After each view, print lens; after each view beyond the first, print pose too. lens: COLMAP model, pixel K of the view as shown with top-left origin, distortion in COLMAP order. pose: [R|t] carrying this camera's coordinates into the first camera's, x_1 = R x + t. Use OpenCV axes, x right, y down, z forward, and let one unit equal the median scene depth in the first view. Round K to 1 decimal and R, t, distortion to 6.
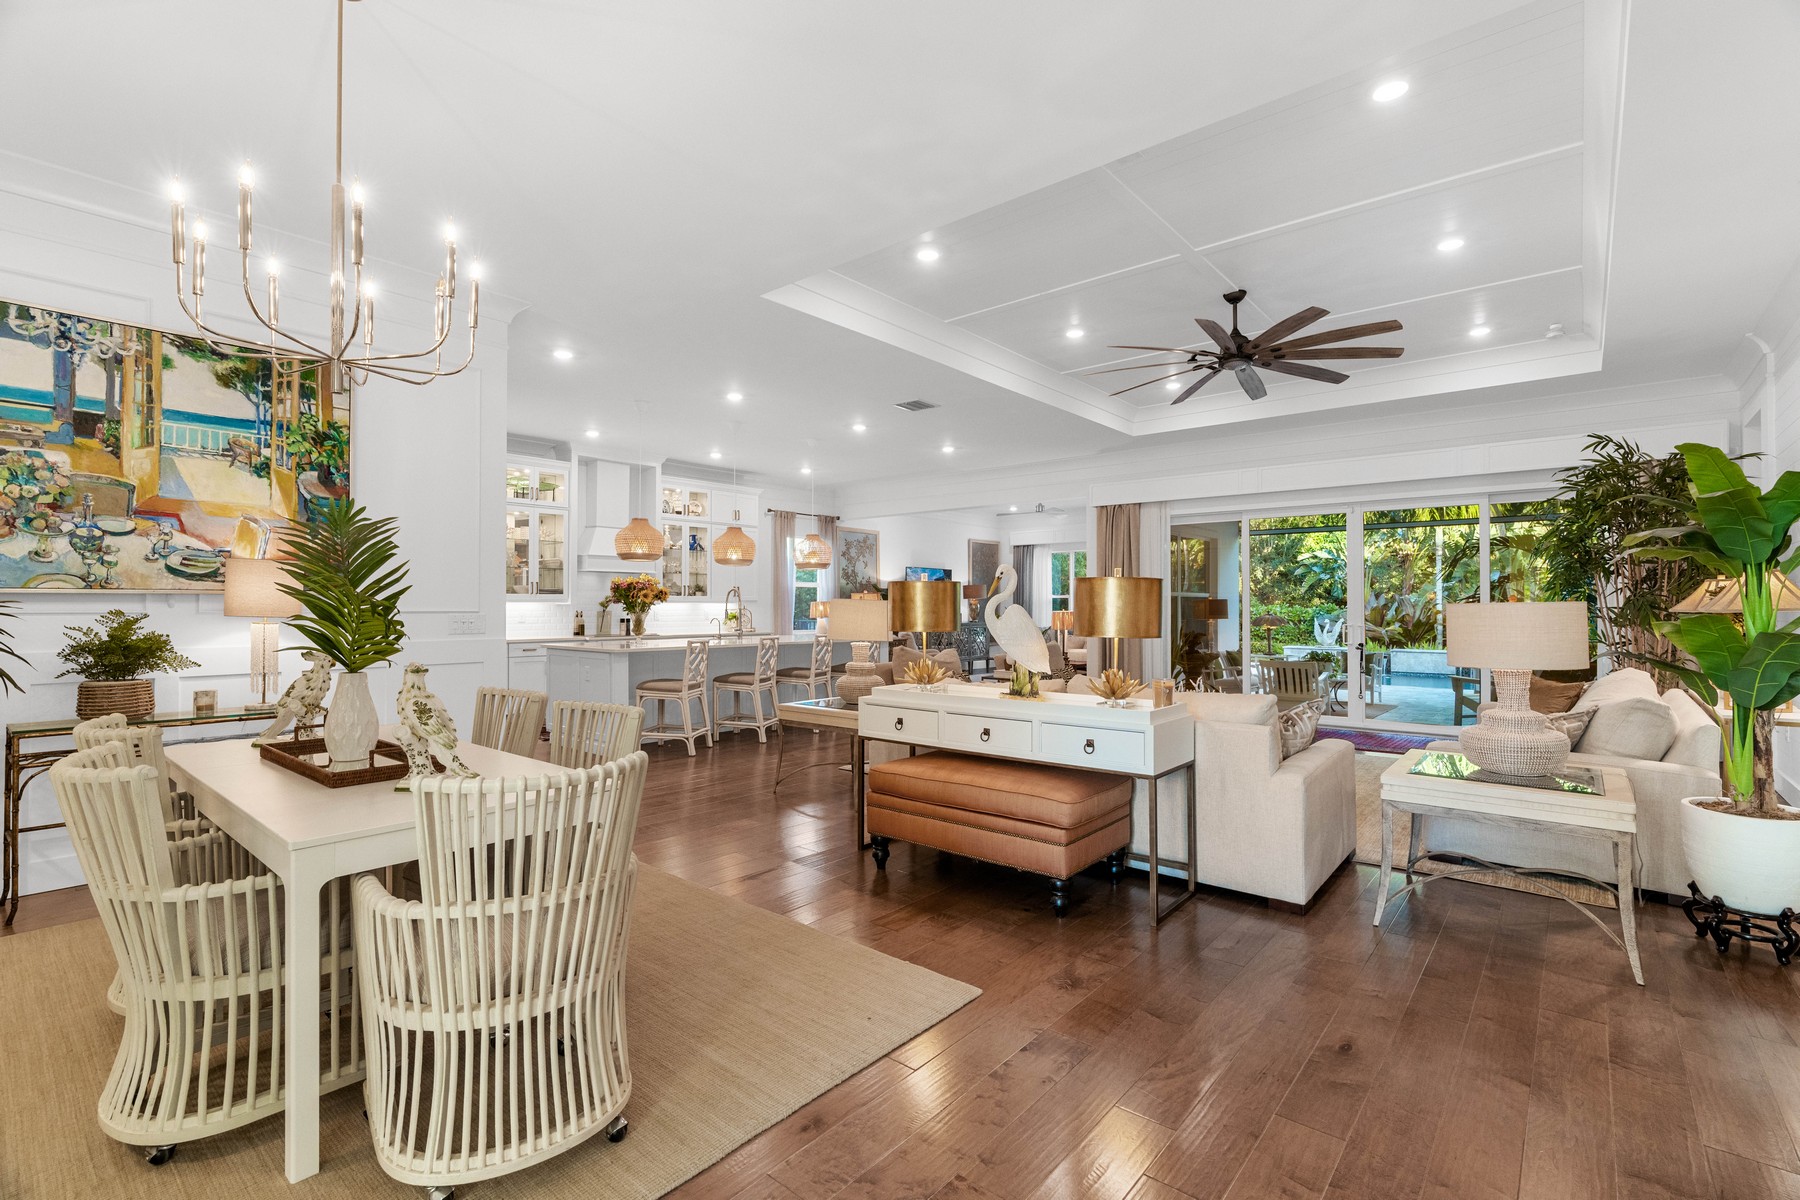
lens RADIAL K [[817.9, 0, 897.9], [0, 817.9, 598.5], [0, 0, 1]] dist [-0.001927, -0.000019]
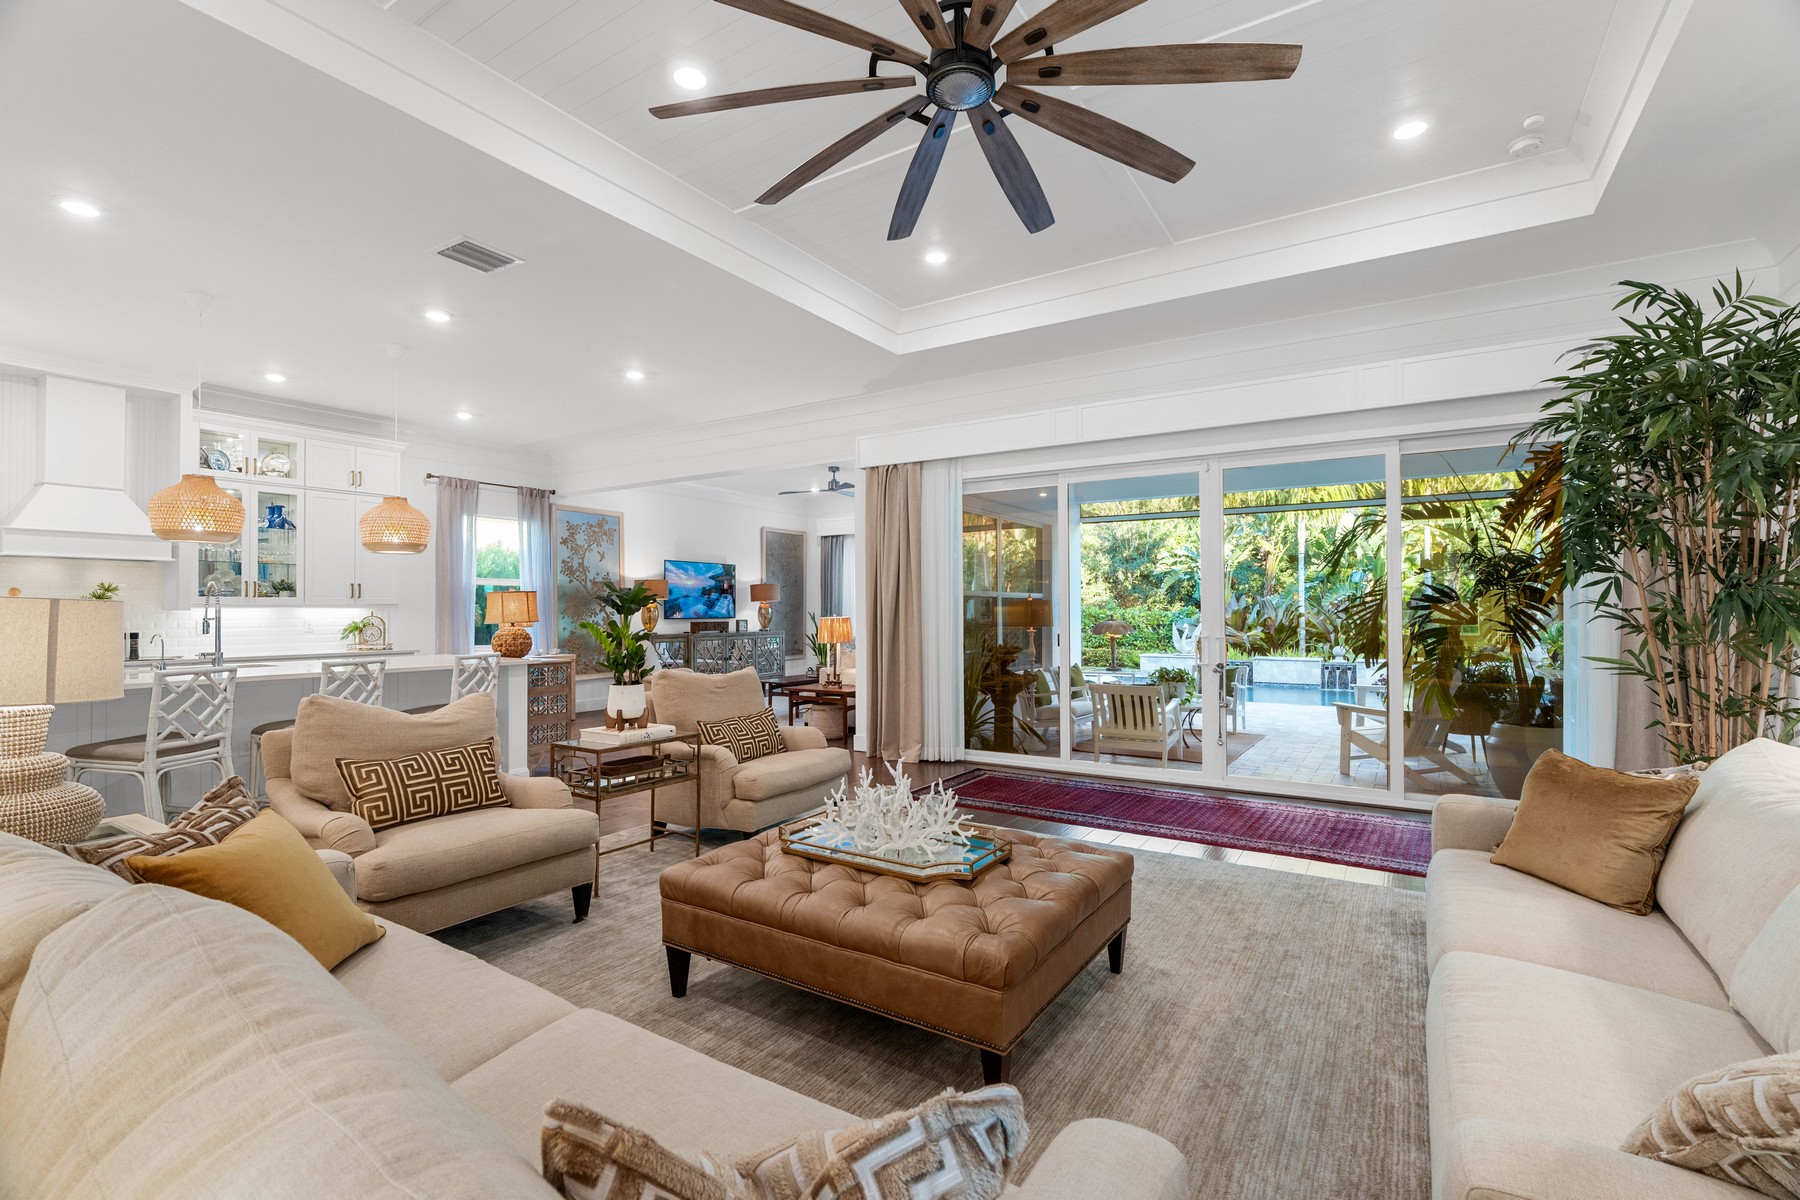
lens RADIAL K [[817.9, 0, 899.4], [0, 817.9, 603.5], [0, 0, 1]] dist [-0.001927, -0.000019]
pose [[0.990326, -0.003563, 0.138715, 0.134018], [0.003514, 0.999994, 0.000599, 0.002350], [-0.138716, -0.000106, 0.990332, 0.233723]]
